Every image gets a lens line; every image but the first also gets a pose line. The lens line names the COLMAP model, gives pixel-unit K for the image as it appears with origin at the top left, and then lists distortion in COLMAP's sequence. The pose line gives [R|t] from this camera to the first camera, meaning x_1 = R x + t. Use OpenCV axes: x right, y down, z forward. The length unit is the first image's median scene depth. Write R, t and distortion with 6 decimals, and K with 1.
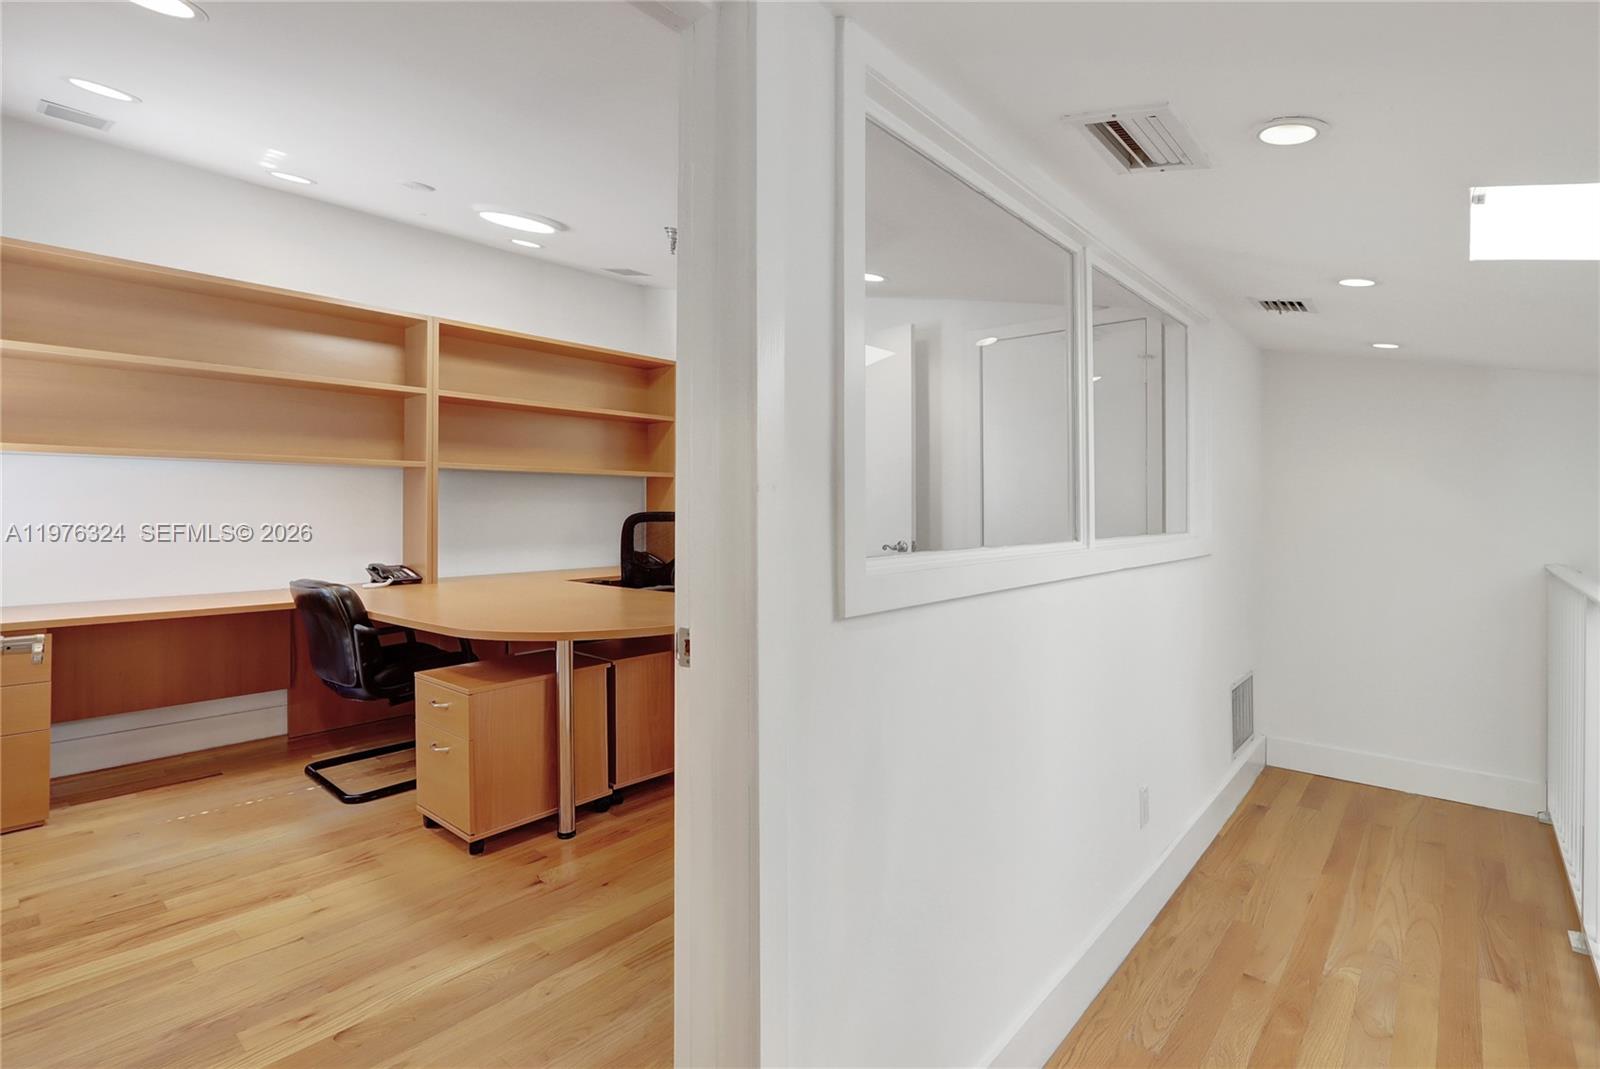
lens RADIAL K [[761.1, 0, 798.1], [0, 761.1, 503.5], [0, 0, 1]] dist [-0.009183, 0.001602]
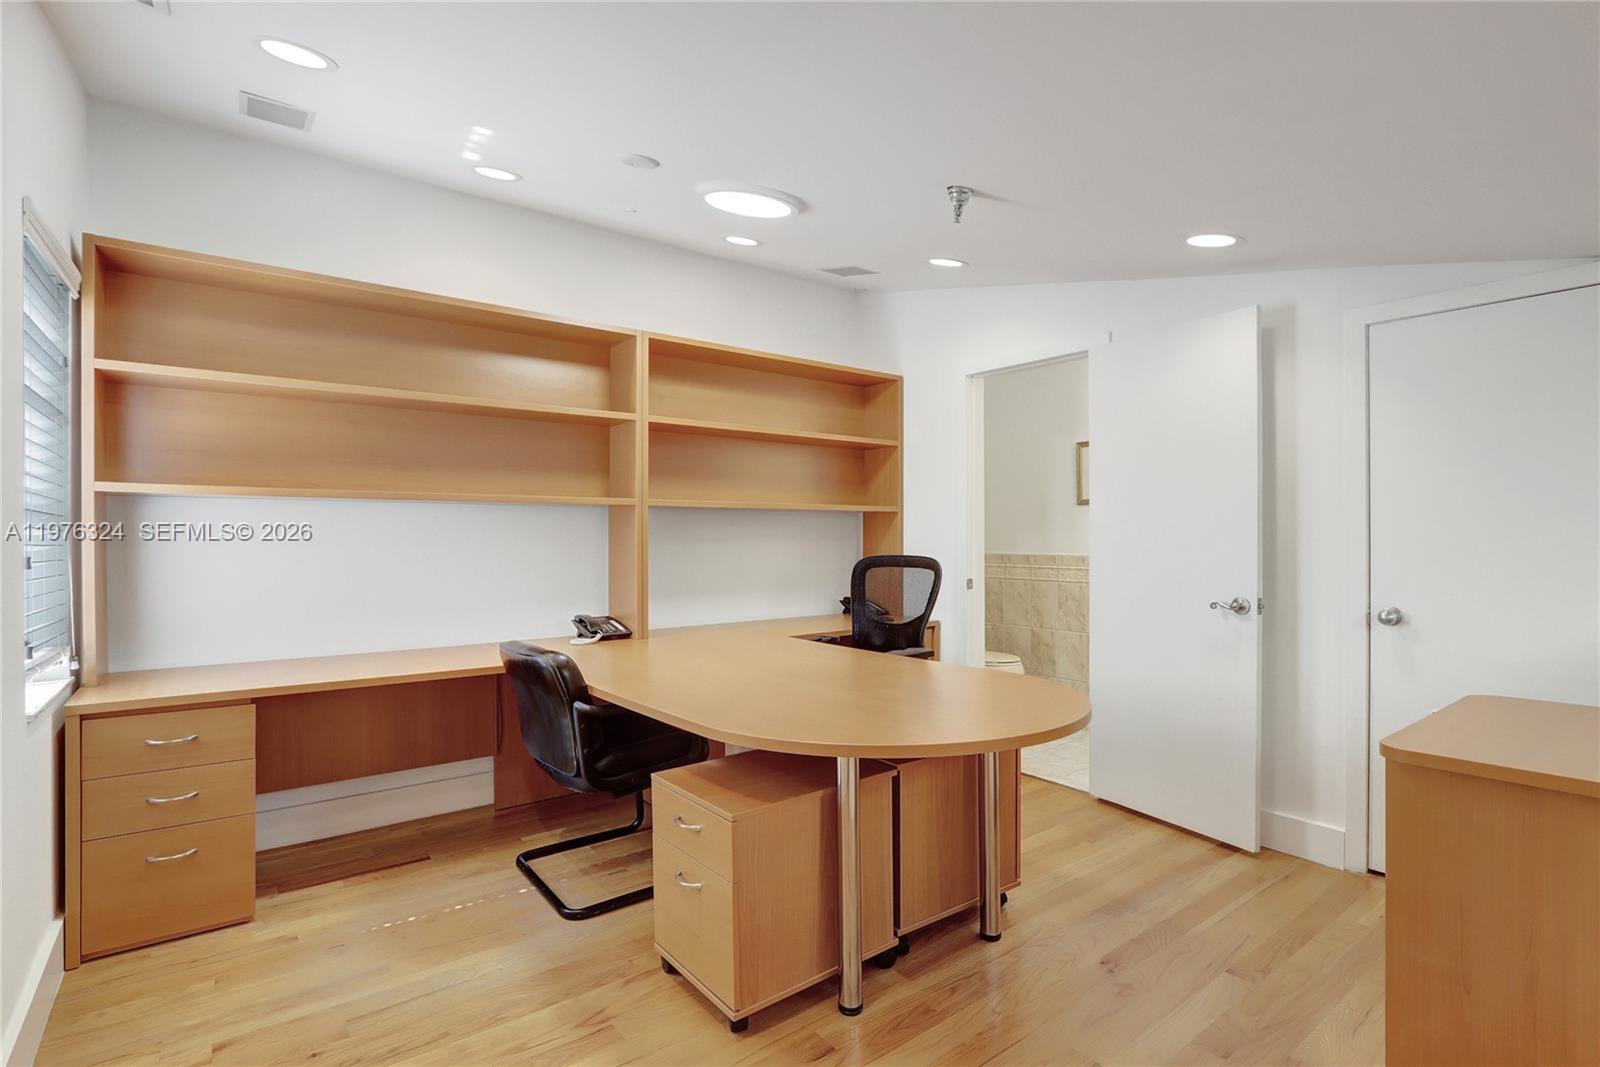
lens RADIAL K [[761.1, 0, 796.3], [0, 761.1, 538.4], [0, 0, 1]] dist [-0.009183, 0.001602]
pose [[0.981150, -0.001628, -0.193242, -0.170247], [0.003565, 0.999947, 0.009676, -0.020590], [0.193216, -0.010183, 0.981103, 0.218259]]
